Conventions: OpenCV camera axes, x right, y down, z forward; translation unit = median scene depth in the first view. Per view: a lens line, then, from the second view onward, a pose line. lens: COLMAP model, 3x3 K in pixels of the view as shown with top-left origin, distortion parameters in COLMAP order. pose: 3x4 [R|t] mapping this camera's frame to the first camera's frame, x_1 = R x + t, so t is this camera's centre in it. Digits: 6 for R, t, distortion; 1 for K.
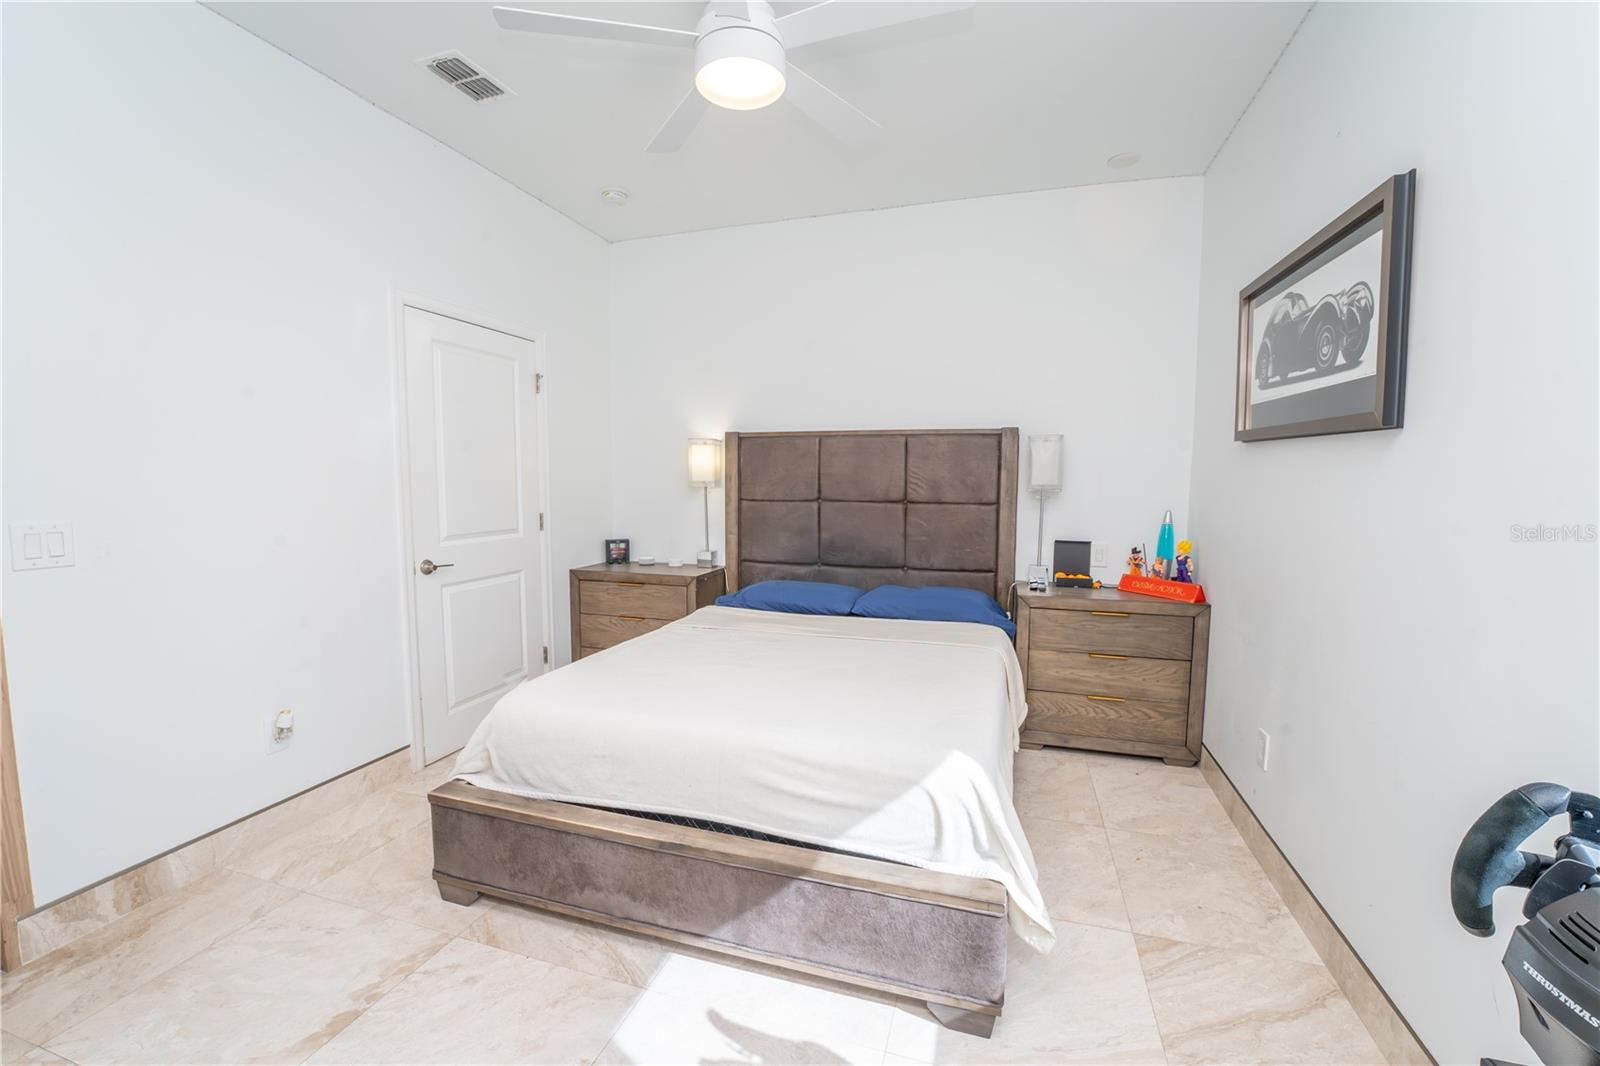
lens RADIAL K [[645.6, 0, 793.2], [0, 645.6, 535.7], [0, 0, 1]] dist [-0.023177, 0.001315]
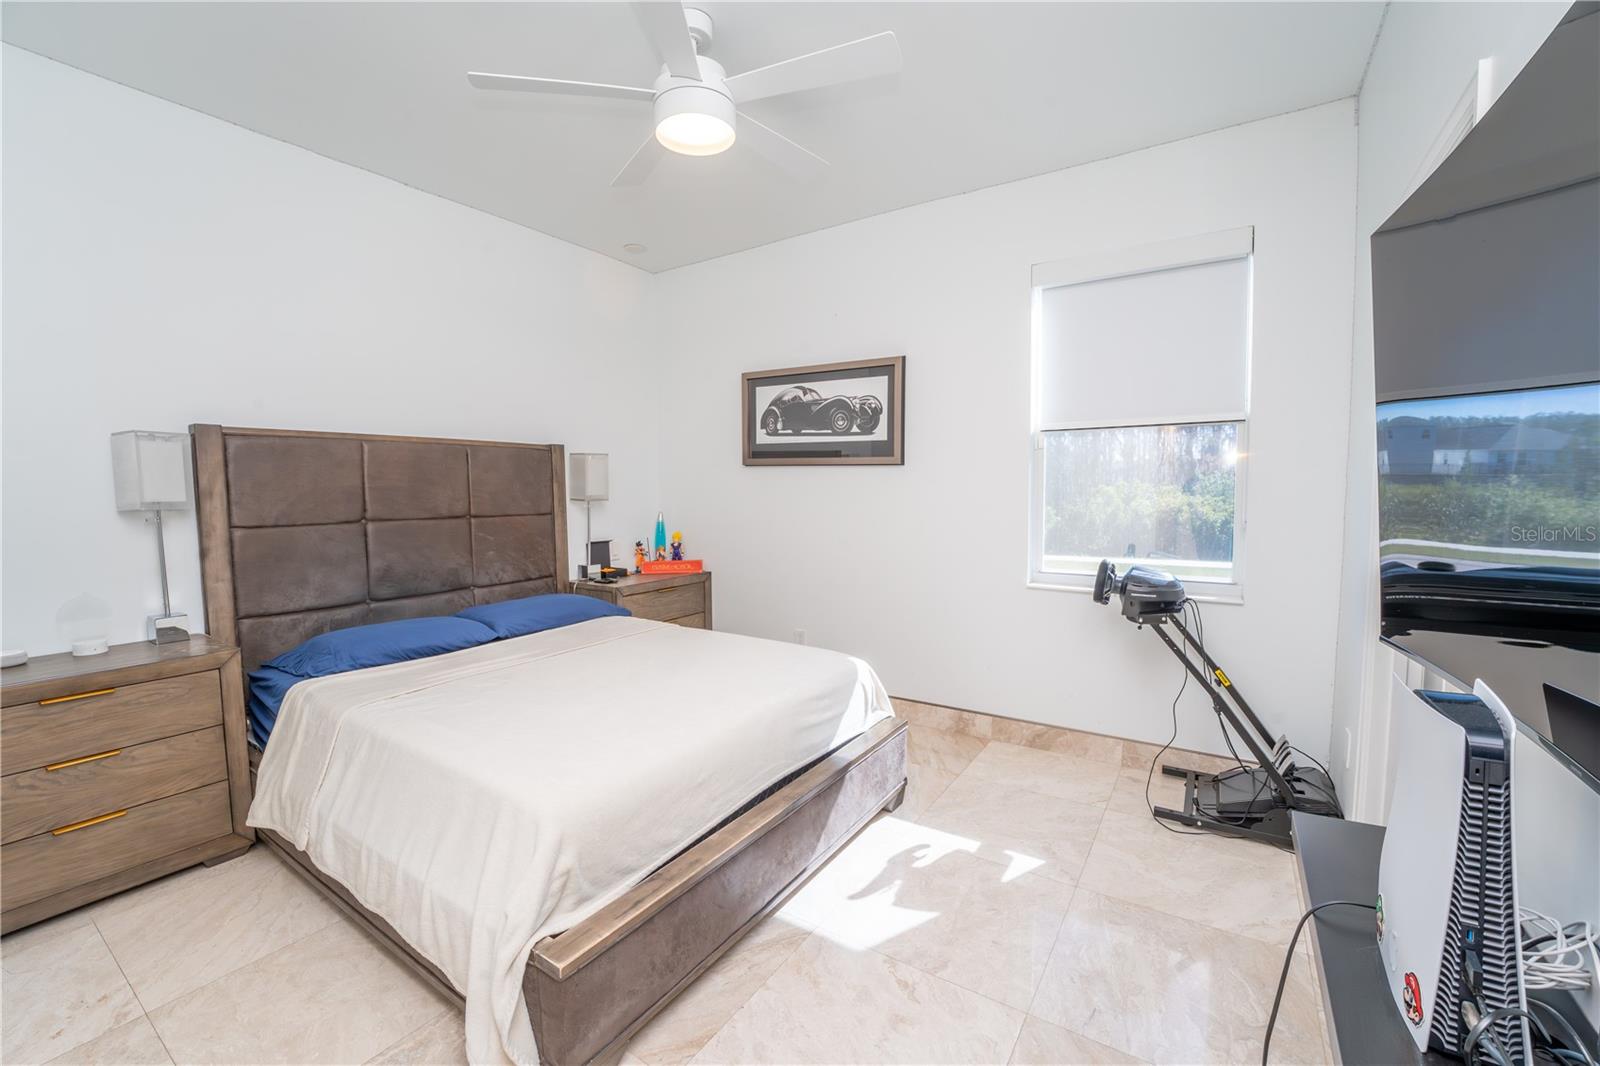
lens RADIAL K [[645.6, 0, 788.0], [0, 645.6, 532.5], [0, 0, 1]] dist [-0.023177, 0.001315]
pose [[0.293484, -0.070910, 0.953331, -0.651483], [0.094676, 0.994498, 0.044826, -0.031173], [-0.951264, 0.077102, 0.298582, 0.321894]]
